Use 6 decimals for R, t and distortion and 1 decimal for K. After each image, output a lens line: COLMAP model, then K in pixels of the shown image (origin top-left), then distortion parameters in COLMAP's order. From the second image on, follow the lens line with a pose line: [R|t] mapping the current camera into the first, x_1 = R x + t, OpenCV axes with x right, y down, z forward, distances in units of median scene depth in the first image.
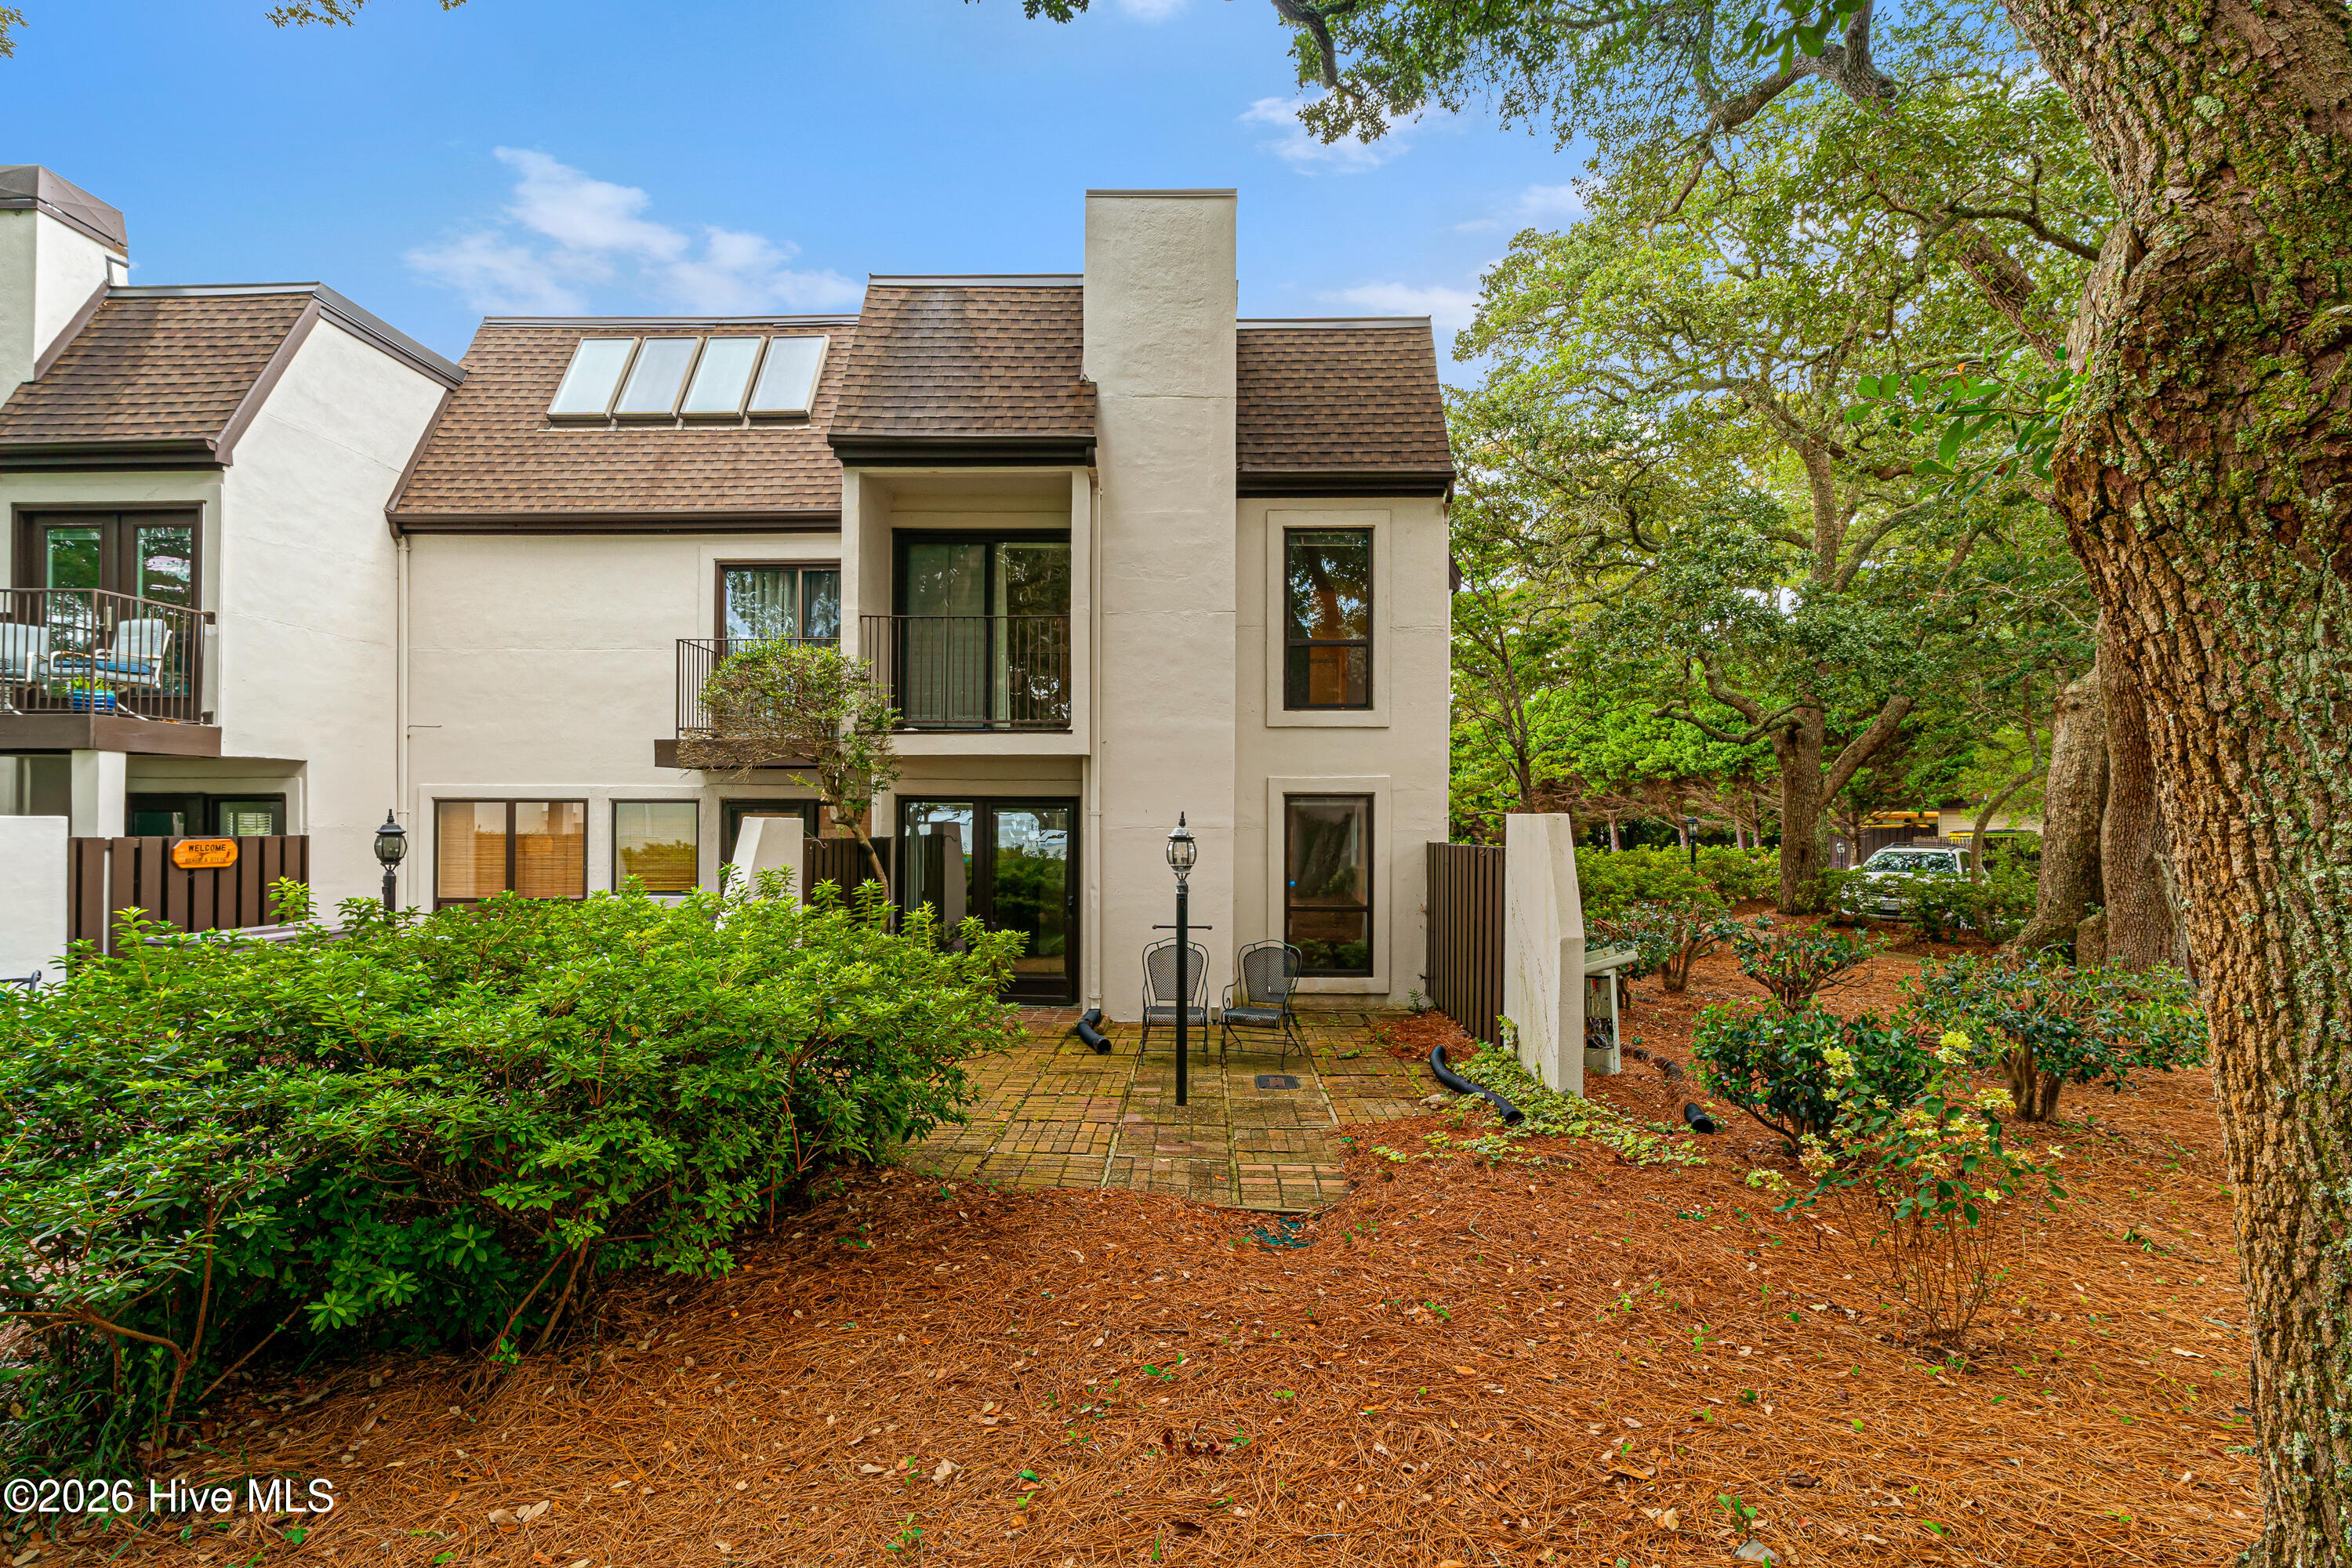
lens RADIAL K [[1130.3, 0, 1183.5], [0, 1130.3, 821.2], [0, 0, 1]] dist [-0.011349, 0.000540]
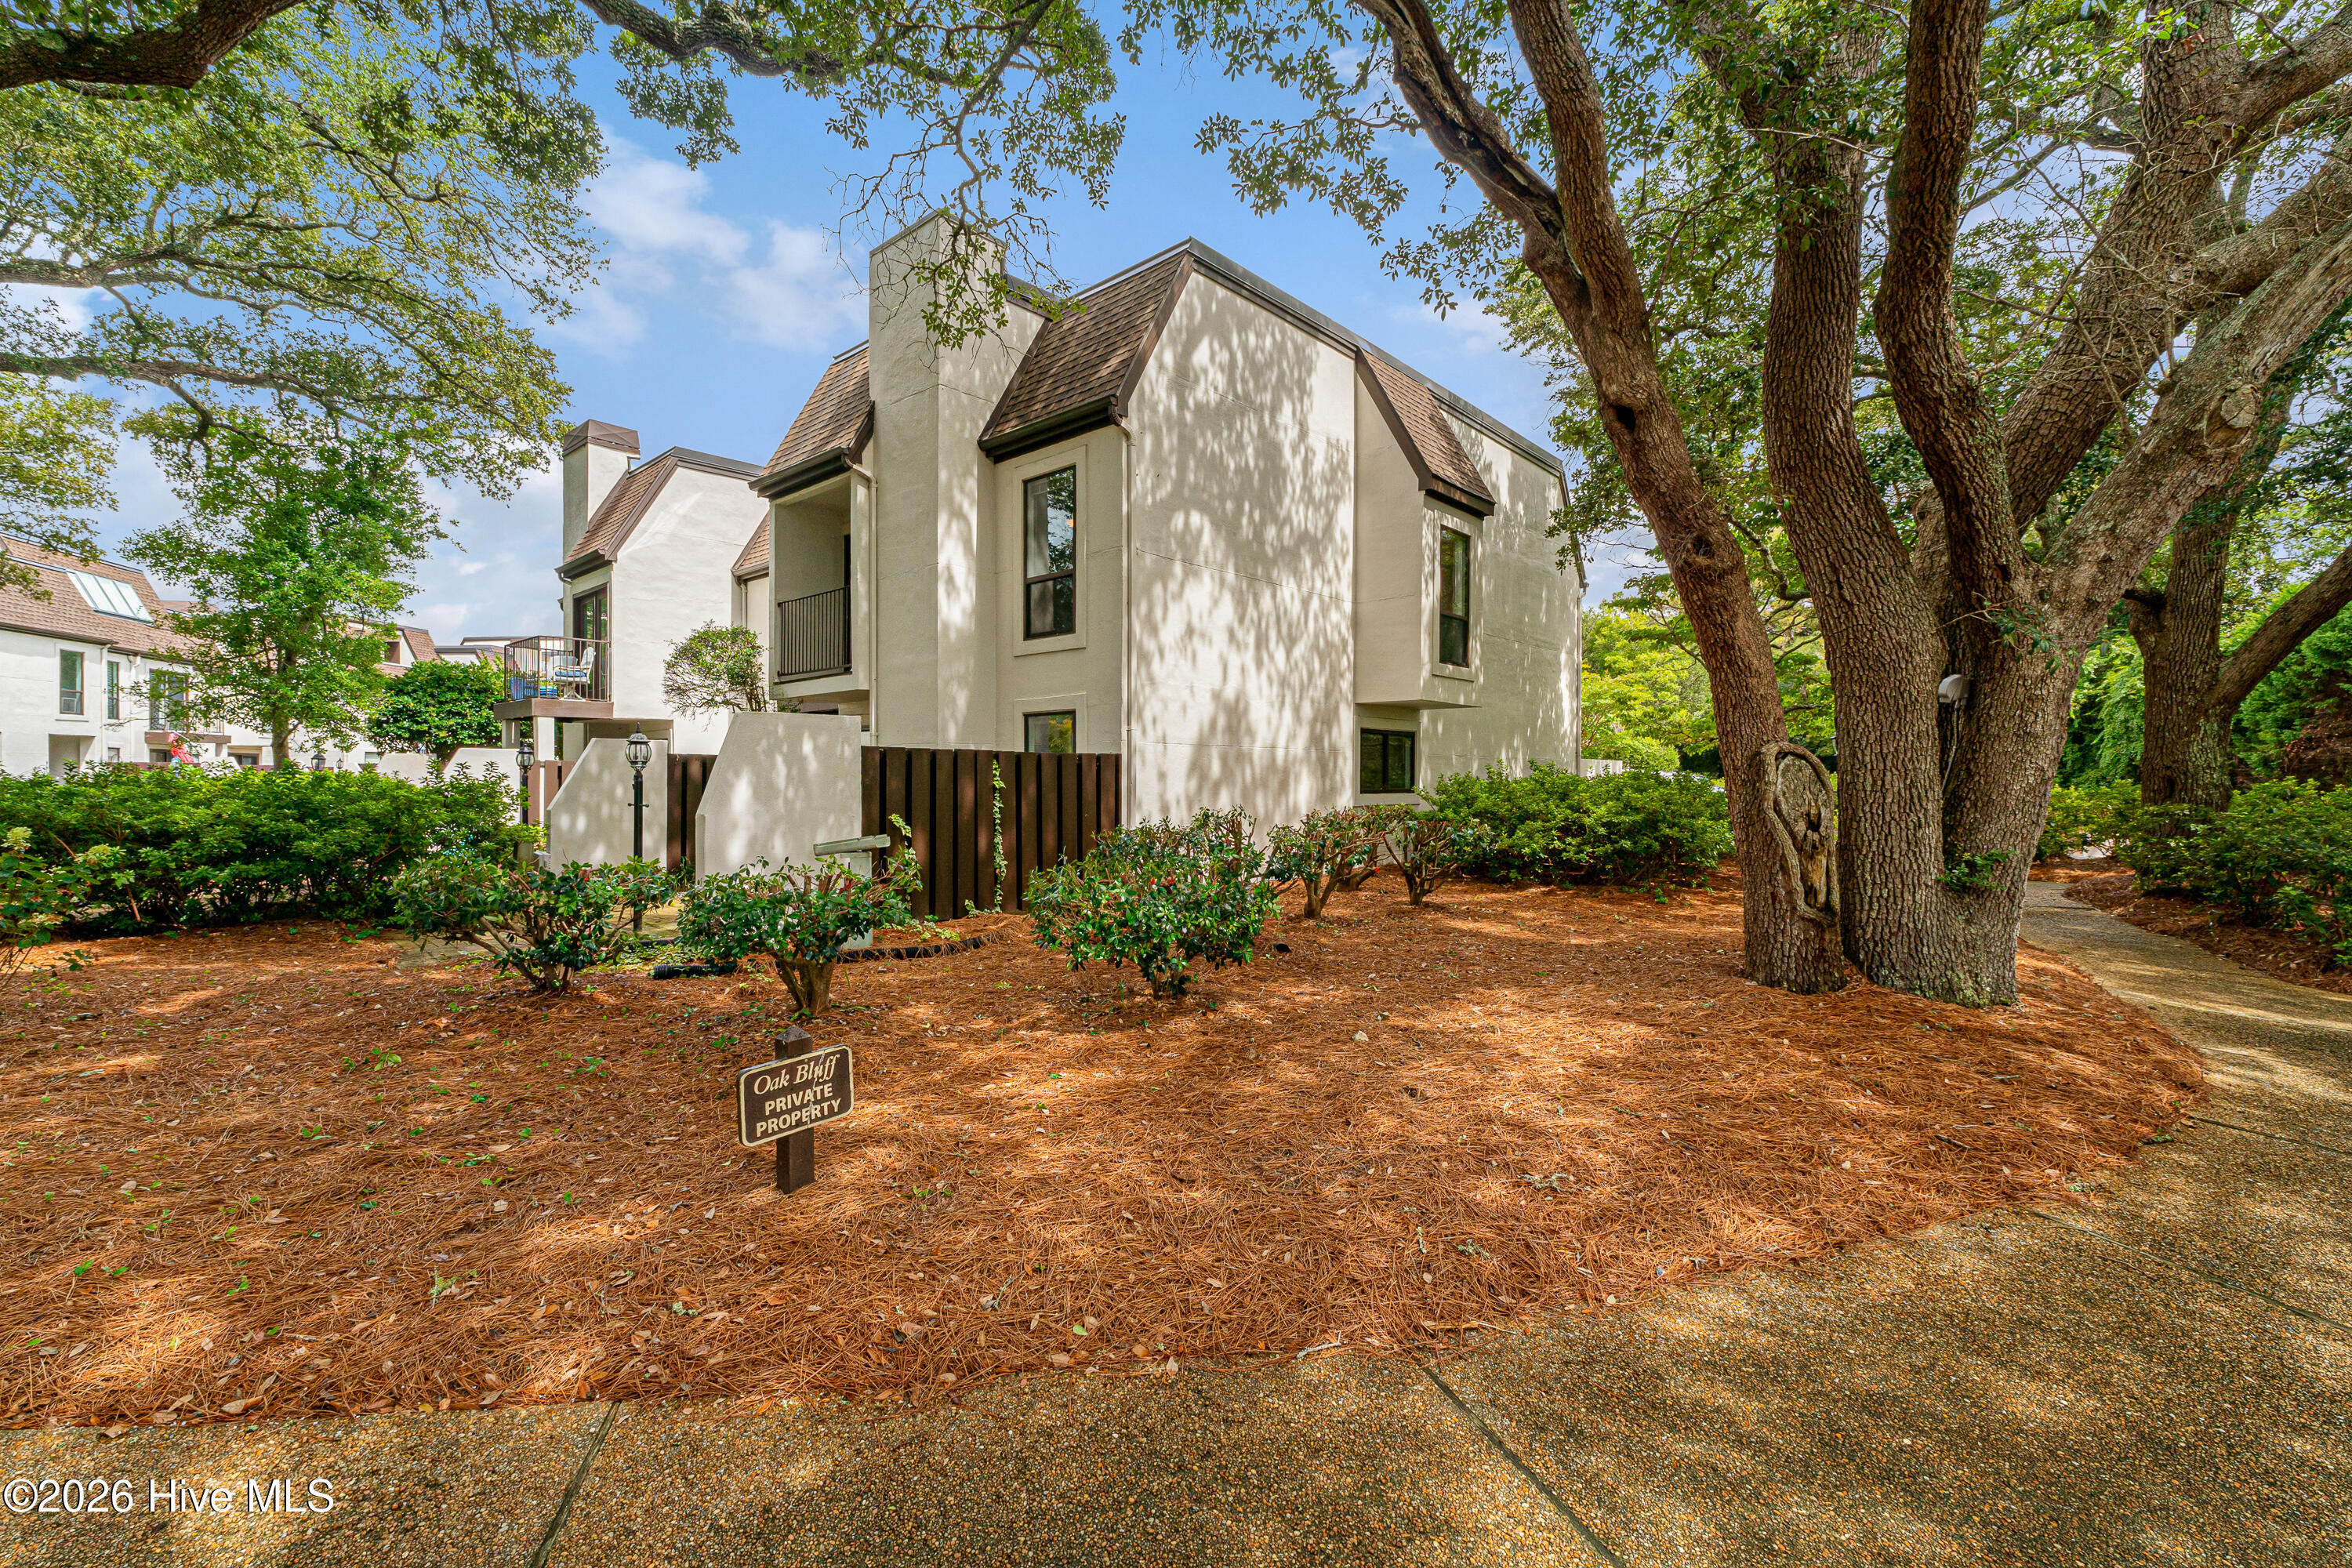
lens RADIAL K [[989.9, 0, 1174.3], [0, 989.9, 791.5], [0, 0, 1]] dist [0.008455, 0.000010]
pose [[0.754028, 0.008864, -0.656782, 0.867392], [-0.000067, 0.999910, 0.013418, 0.039584], [0.656842, -0.010074, 0.753961, 0.349005]]
